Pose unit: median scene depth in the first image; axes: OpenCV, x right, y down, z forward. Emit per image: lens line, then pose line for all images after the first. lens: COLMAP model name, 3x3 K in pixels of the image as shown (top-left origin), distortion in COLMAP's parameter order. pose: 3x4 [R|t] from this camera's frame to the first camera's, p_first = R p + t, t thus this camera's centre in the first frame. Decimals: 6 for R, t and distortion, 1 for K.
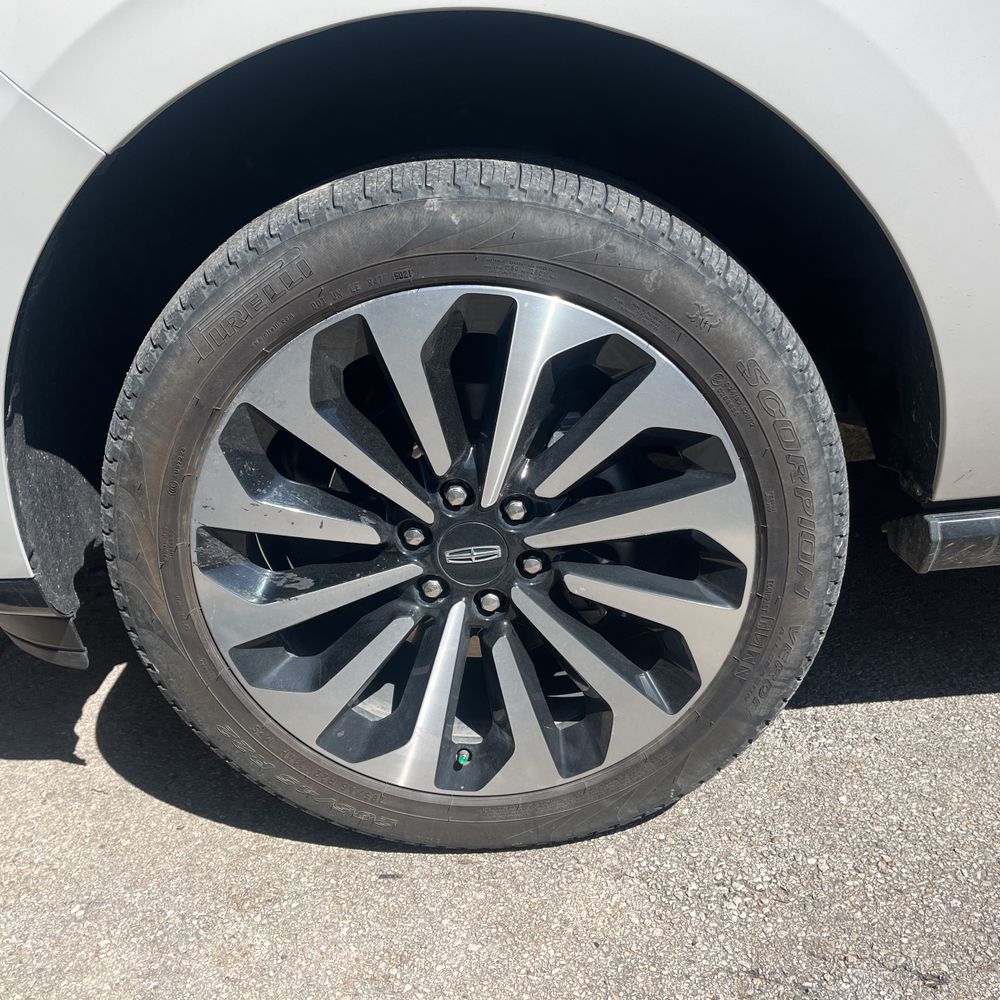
lens RADIAL K [[1009.0, 0, 506.8], [0, 1009.0, 506.9], [0, 0, 1]] dist [0.031982, -0.014623]
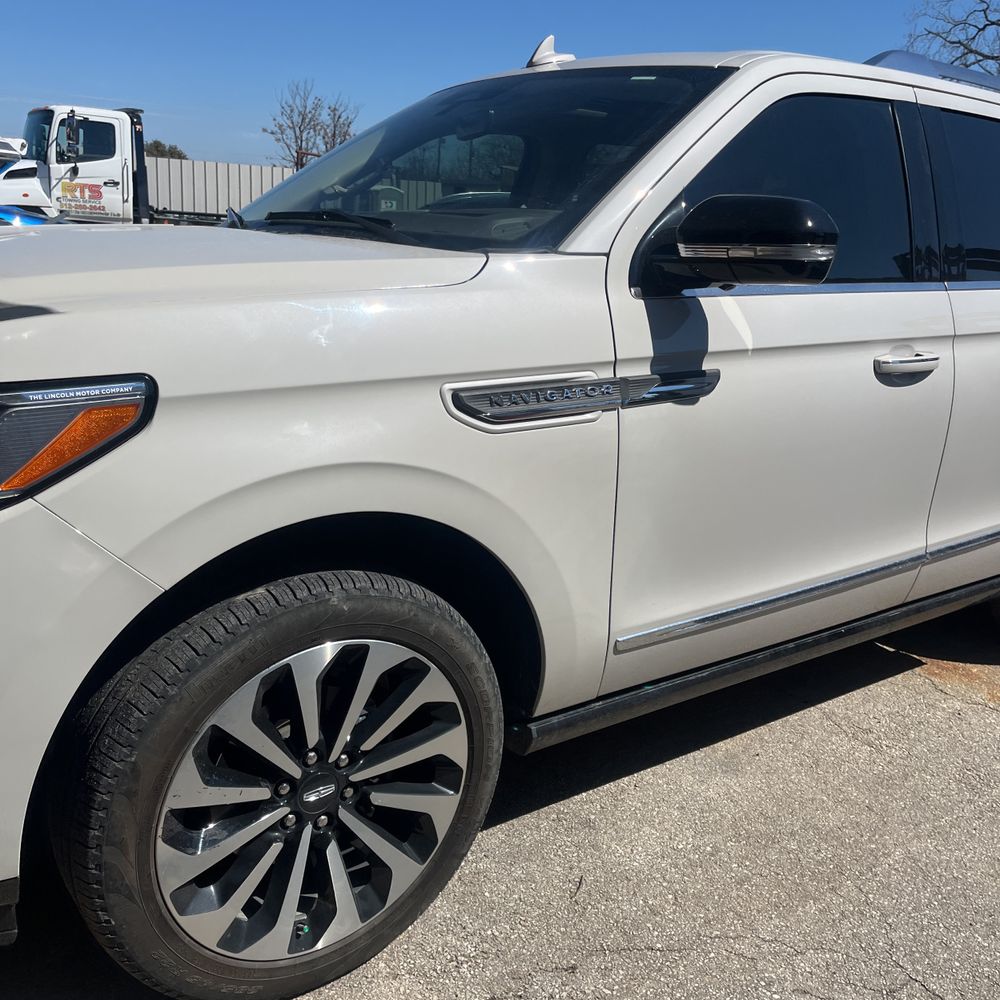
lens RADIAL K [[1010.7, 0, 506.0], [0, 1010.7, 494.9], [0, 0, 1]] dist [0.043535, -0.051205]
pose [[0.778073, -0.014024, 0.628018, -0.836292], [0.111277, 0.987017, -0.115824, -0.207721], [-0.618240, 0.160003, 0.769531, -0.536118]]
